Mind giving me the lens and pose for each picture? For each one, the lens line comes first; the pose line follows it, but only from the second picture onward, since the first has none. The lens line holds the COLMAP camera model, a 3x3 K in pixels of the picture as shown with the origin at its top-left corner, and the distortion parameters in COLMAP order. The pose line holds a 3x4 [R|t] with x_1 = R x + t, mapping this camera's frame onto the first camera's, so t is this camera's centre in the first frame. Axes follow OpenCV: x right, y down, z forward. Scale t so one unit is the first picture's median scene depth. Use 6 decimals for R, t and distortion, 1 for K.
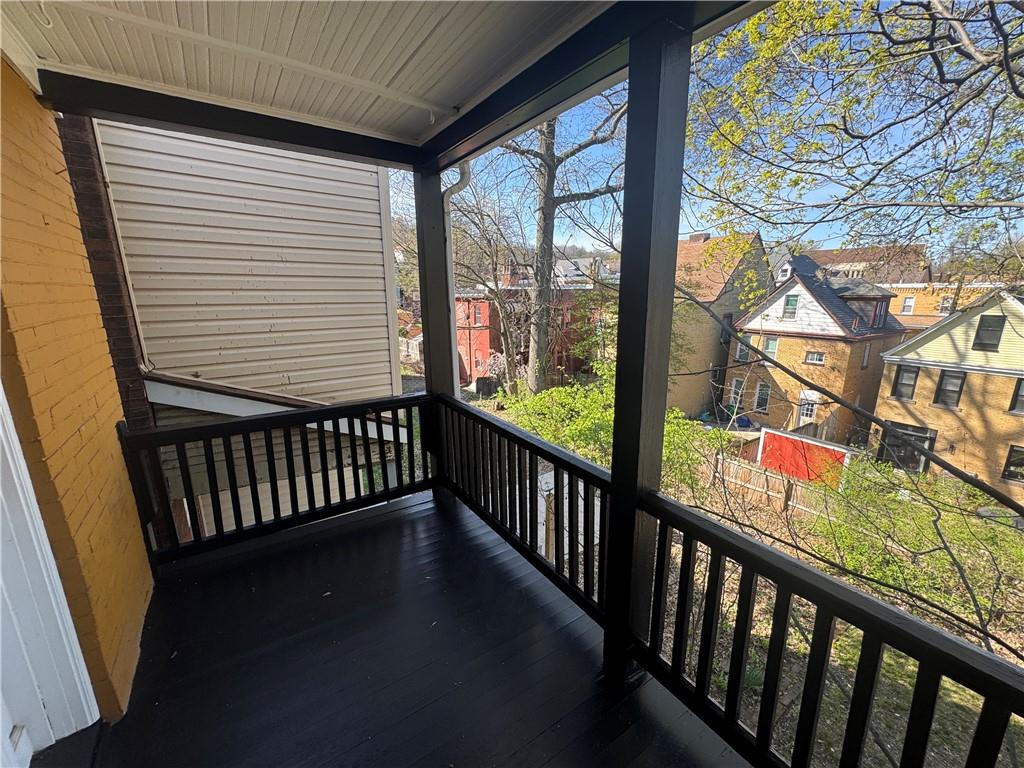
lens RADIAL K [[409.8, 0, 513.1], [0, 409.8, 381.7], [0, 0, 1]] dist [0.000006, 0.000221]
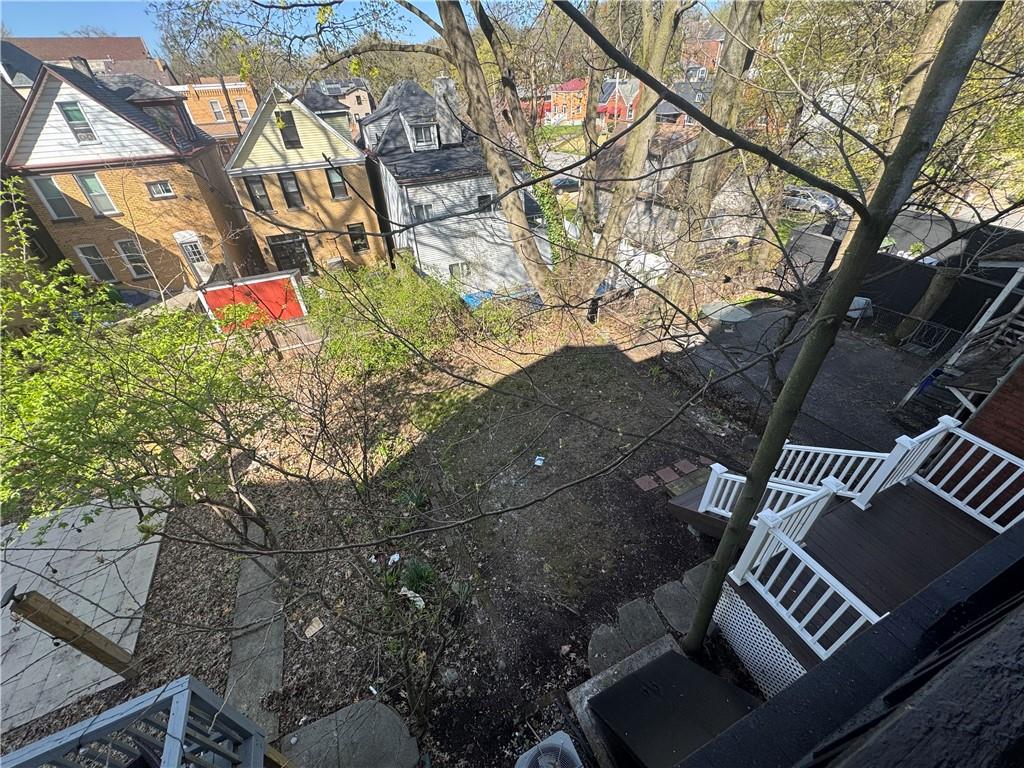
lens RADIAL K [[409.8, 0, 511.6], [0, 409.8, 385.0], [0, 0, 1]] dist [0.000006, 0.000221]
pose [[0.190128, -0.593509, 0.782048, -0.011451], [0.256780, 0.798911, 0.543880, -0.012381], [-0.947584, 0.097408, 0.304296, 0.129735]]
